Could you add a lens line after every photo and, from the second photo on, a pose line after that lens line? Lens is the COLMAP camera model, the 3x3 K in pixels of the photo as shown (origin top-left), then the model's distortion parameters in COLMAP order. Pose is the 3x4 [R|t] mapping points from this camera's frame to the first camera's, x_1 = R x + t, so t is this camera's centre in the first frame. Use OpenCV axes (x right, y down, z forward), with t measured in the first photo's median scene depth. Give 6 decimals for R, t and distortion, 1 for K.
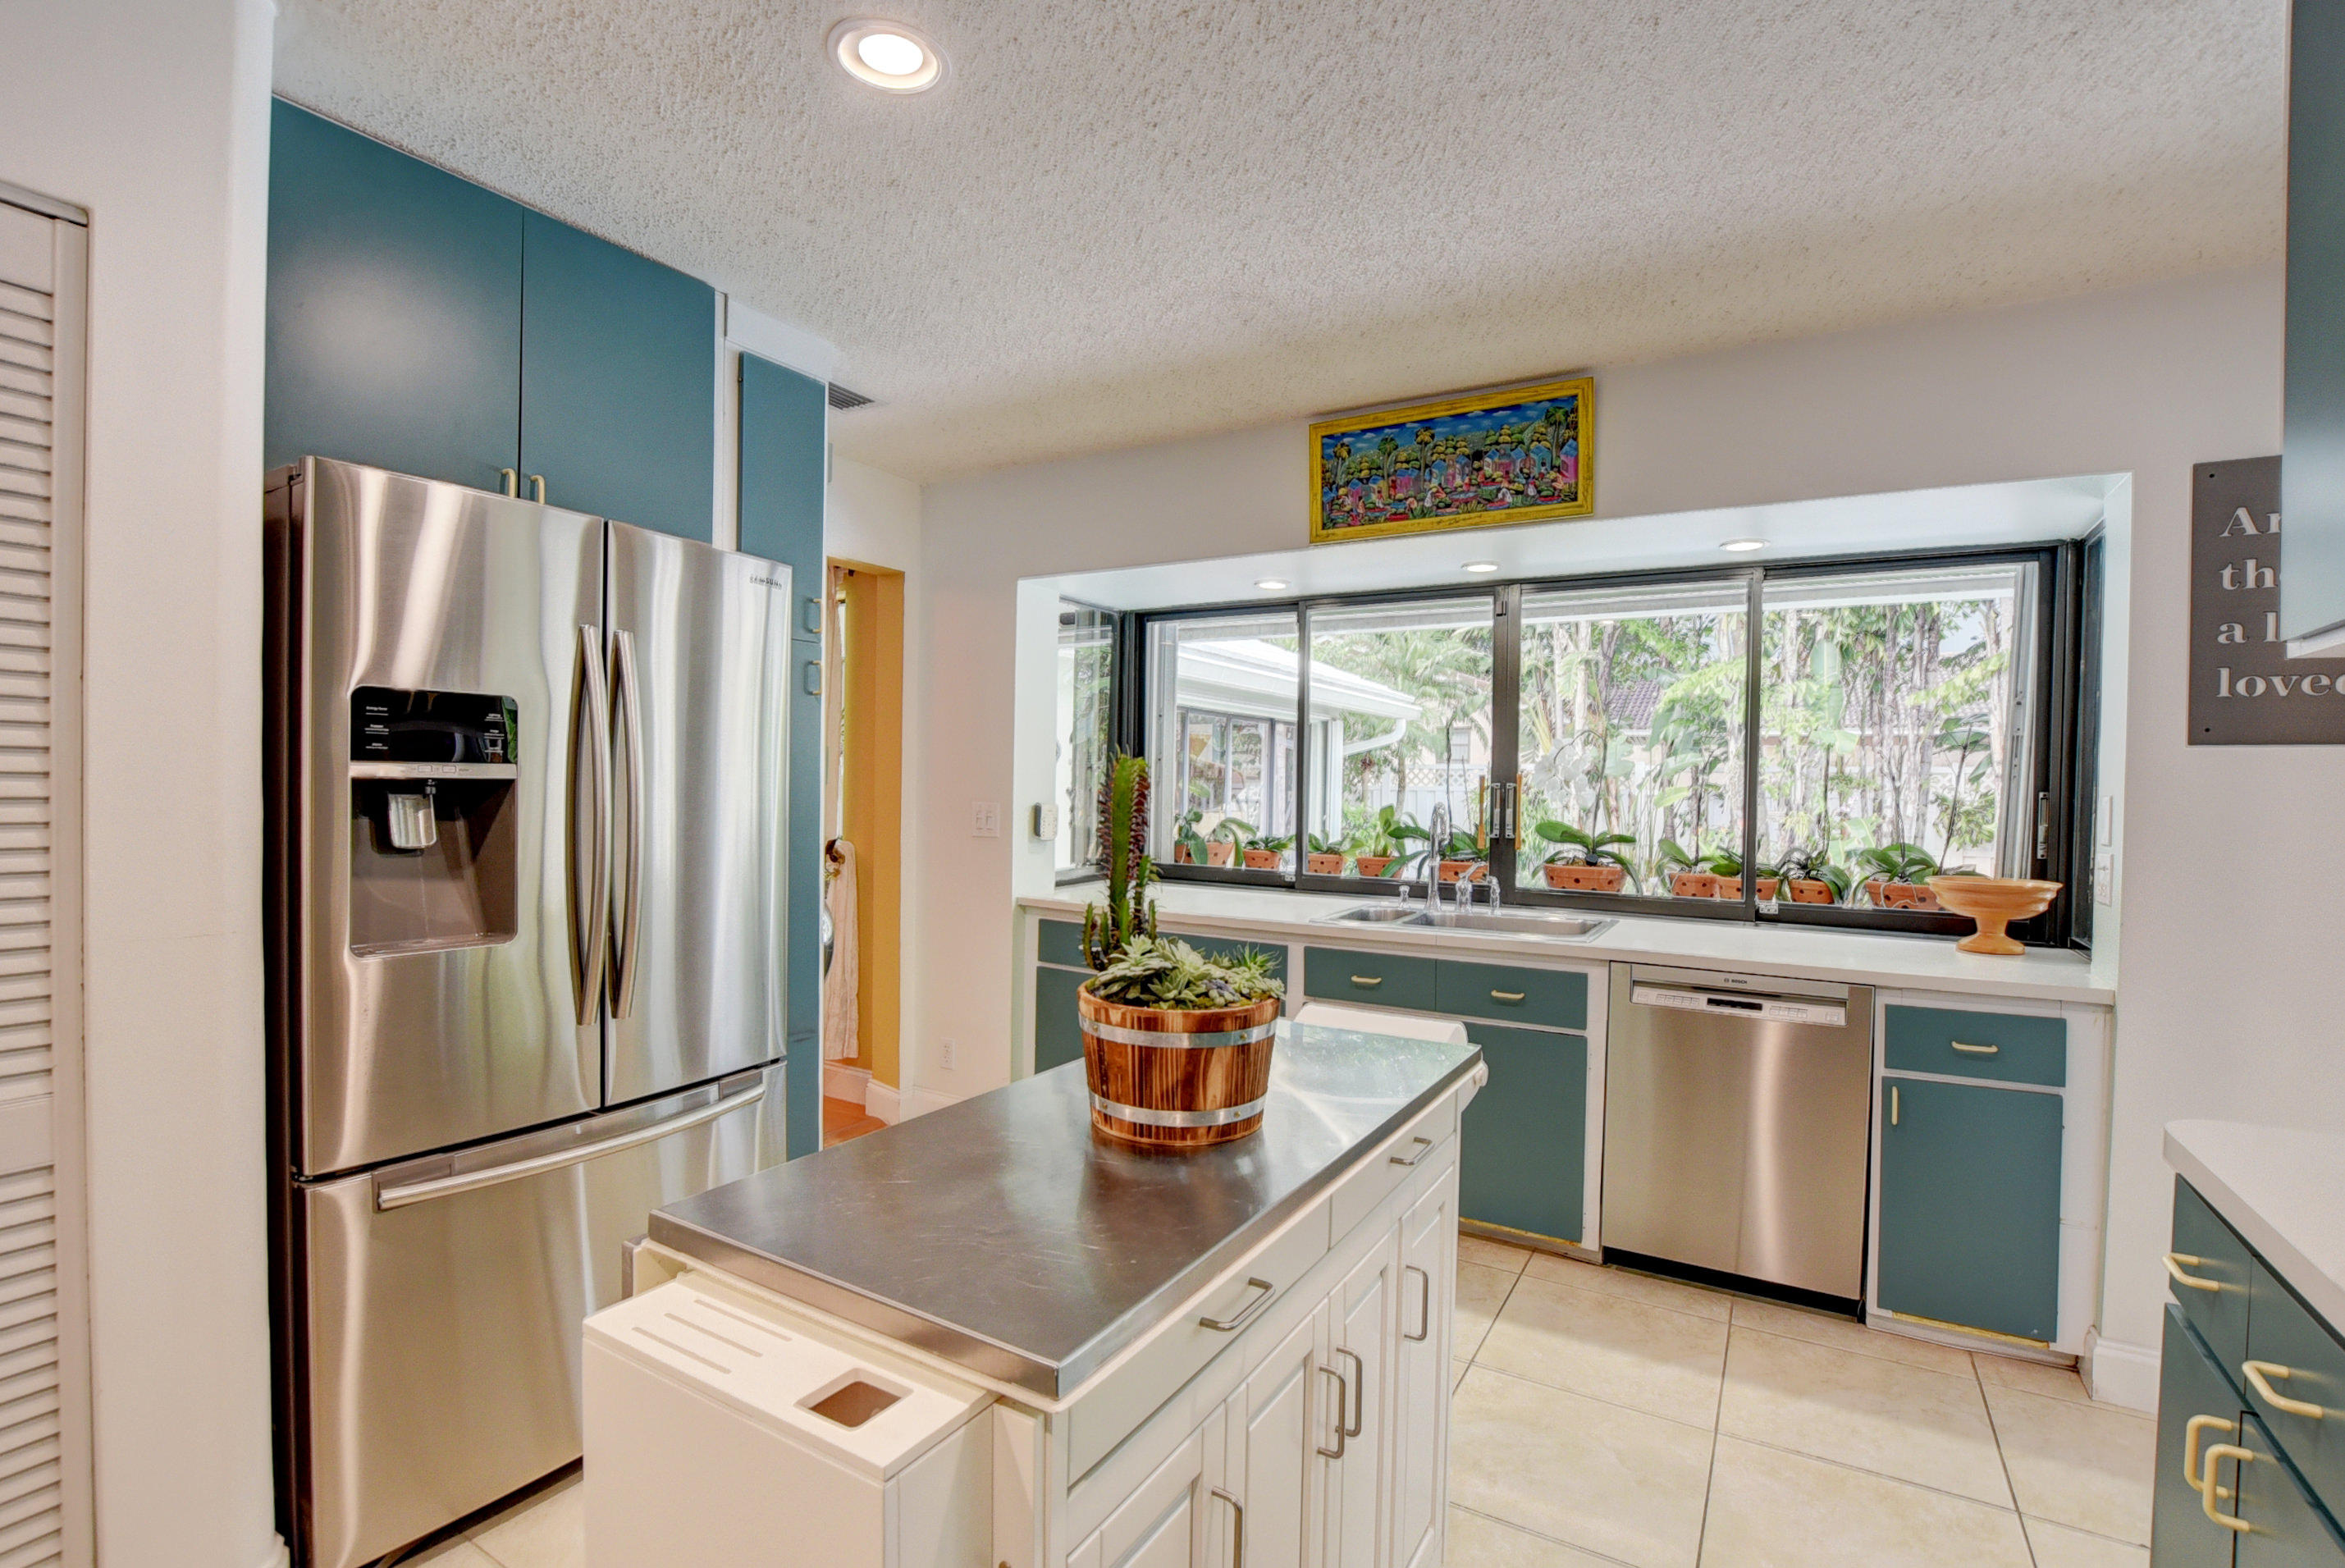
lens RADIAL K [[1049.6, 0, 1191.9], [0, 1049.6, 795.8], [0, 0, 1]] dist [-0.026766, 0.006799]
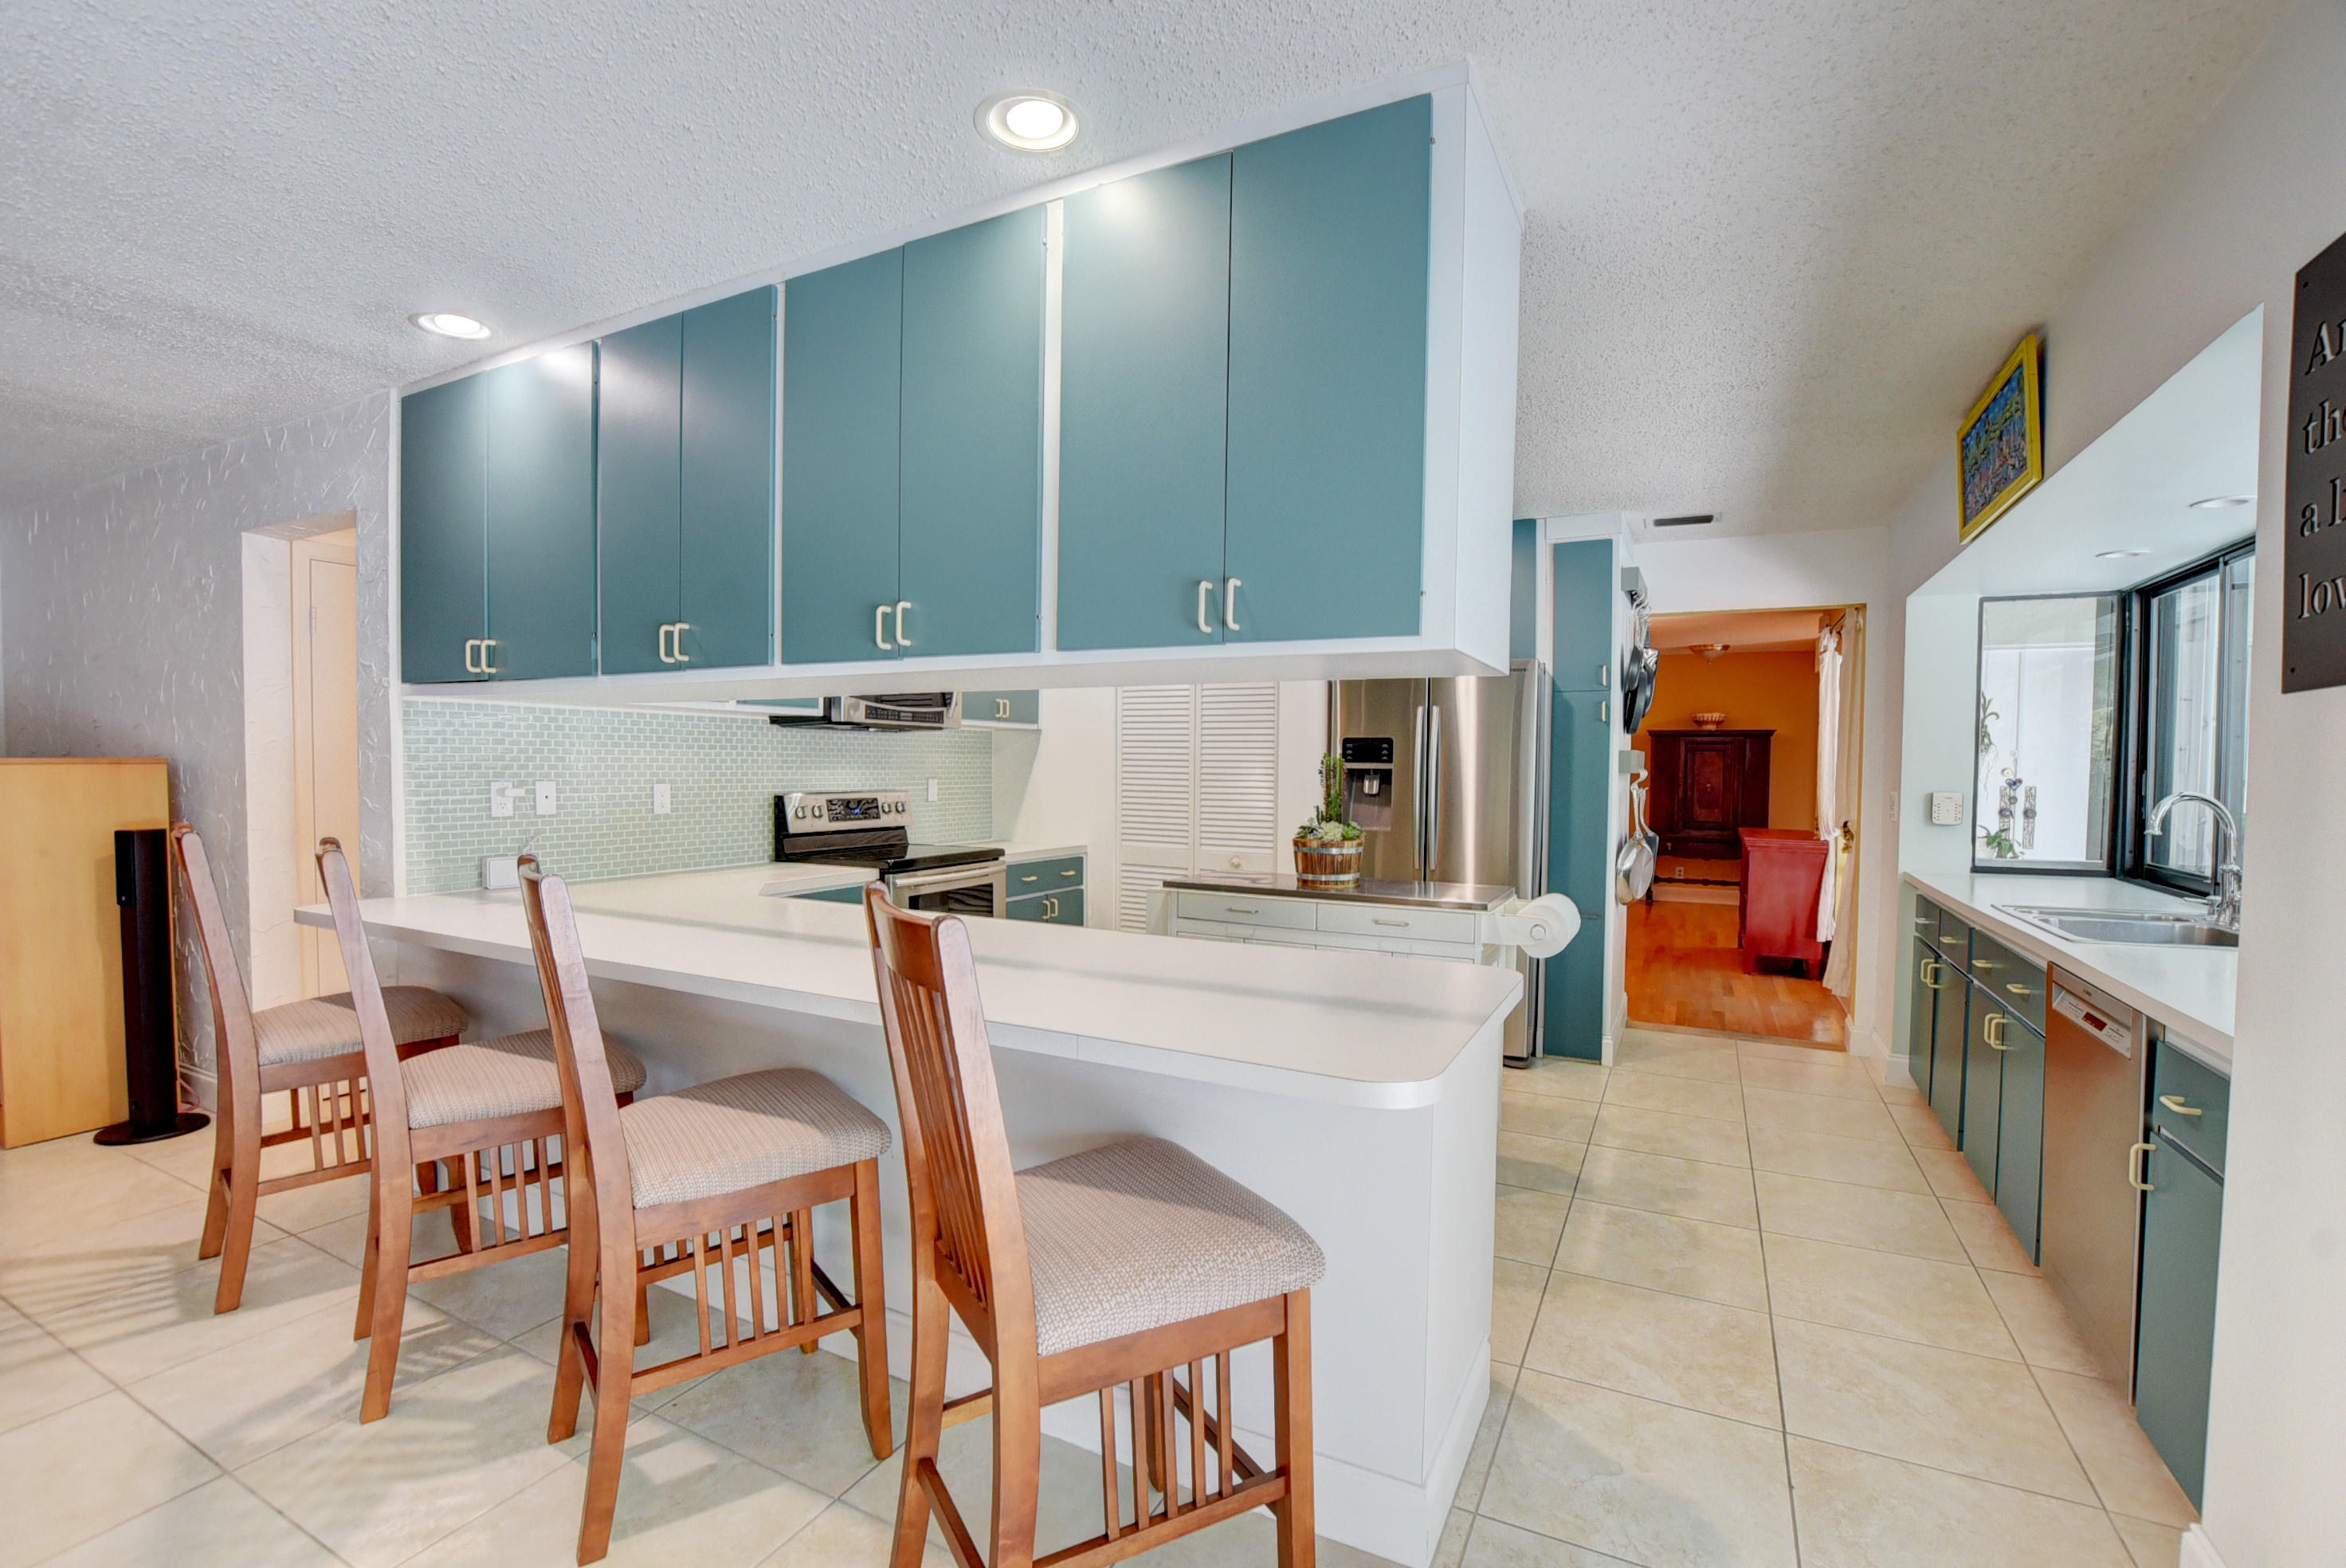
lens RADIAL K [[1000.5, 0, 1133.4], [0, 1000.5, 792.6], [0, 0, 1]] dist [-0.046913, 0.000048]
pose [[0.018263, 0.012924, -0.999750, 1.905867], [-0.020898, 0.999703, 0.012542, 0.026995], [0.999615, 0.020664, 0.018528, 0.292477]]
